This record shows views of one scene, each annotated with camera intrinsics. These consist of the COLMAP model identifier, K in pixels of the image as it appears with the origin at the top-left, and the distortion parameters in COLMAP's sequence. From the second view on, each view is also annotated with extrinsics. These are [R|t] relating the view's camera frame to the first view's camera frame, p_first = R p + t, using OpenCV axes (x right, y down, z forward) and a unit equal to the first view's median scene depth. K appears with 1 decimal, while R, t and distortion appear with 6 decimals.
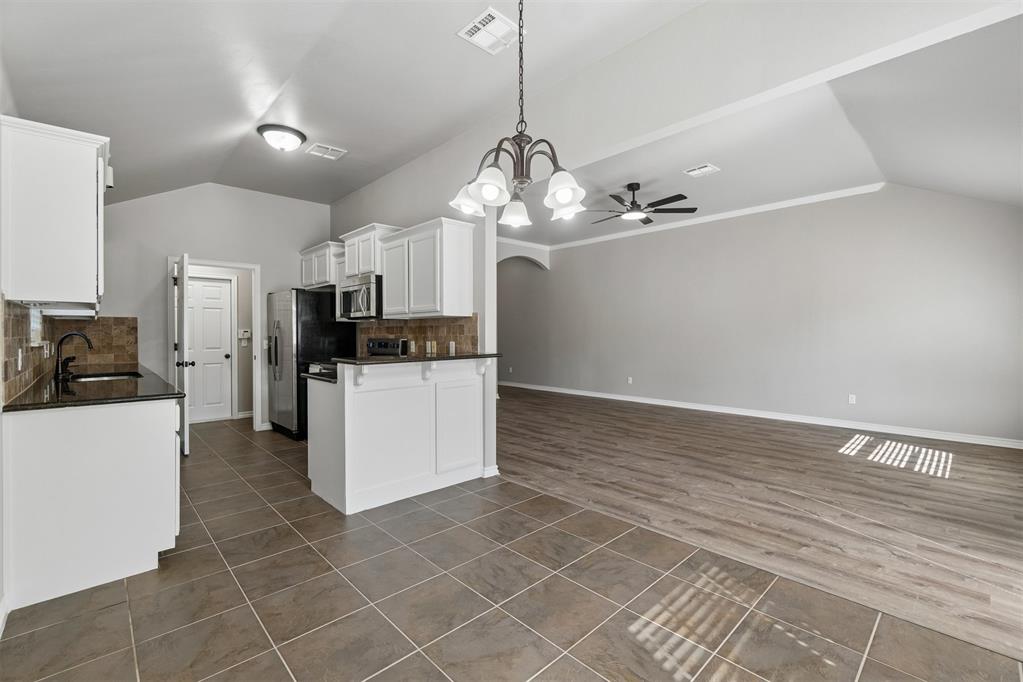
lens RADIAL K [[441.6, 0, 513.9], [0, 441.6, 333.7], [0, 0, 1]] dist [-0.003153, -0.000139]
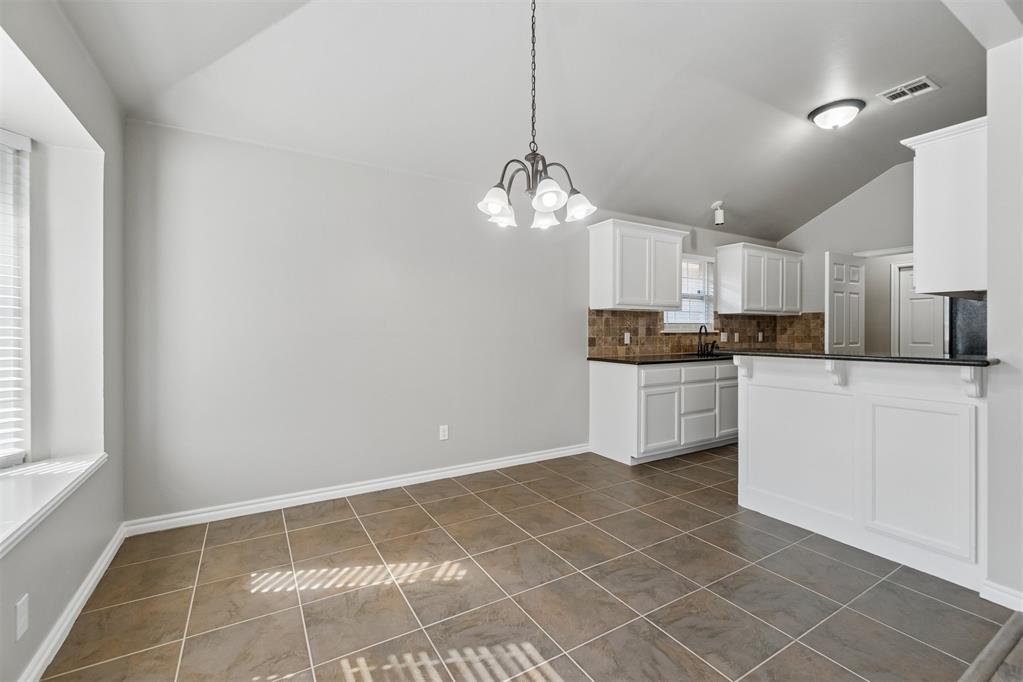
lens RADIAL K [[441.6, 0, 513.9], [0, 441.6, 333.7], [0, 0, 1]] dist [-0.003153, -0.000139]
pose [[-0.211585, 0.011810, -0.977288, 0.466919], [-0.002464, 0.999917, 0.012617, 0.007223], [0.977356, 0.005078, -0.211539, 0.471182]]
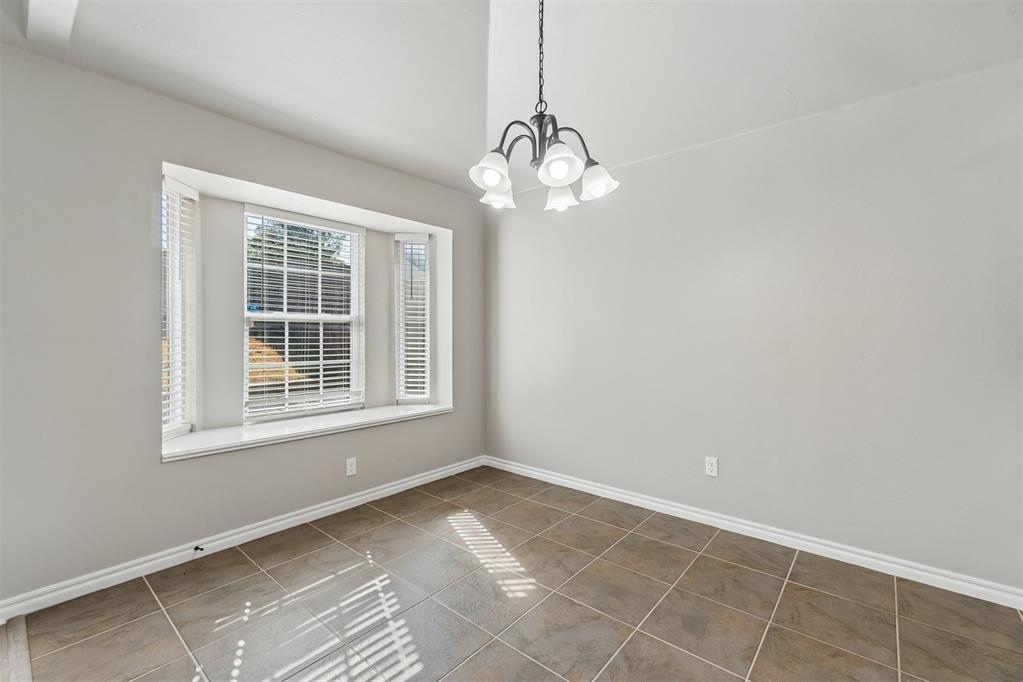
lens RADIAL K [[438.8, 0, 513.9], [0, 438.8, 333.2], [0, 0, 1]] dist [-0.002535, 0.000342]
pose [[-0.994252, 0.002491, -0.107033, 0.069187], [0.002626, 0.999996, -0.001116, 0.007653], [0.107030, -0.001390, -0.994255, 0.758551]]
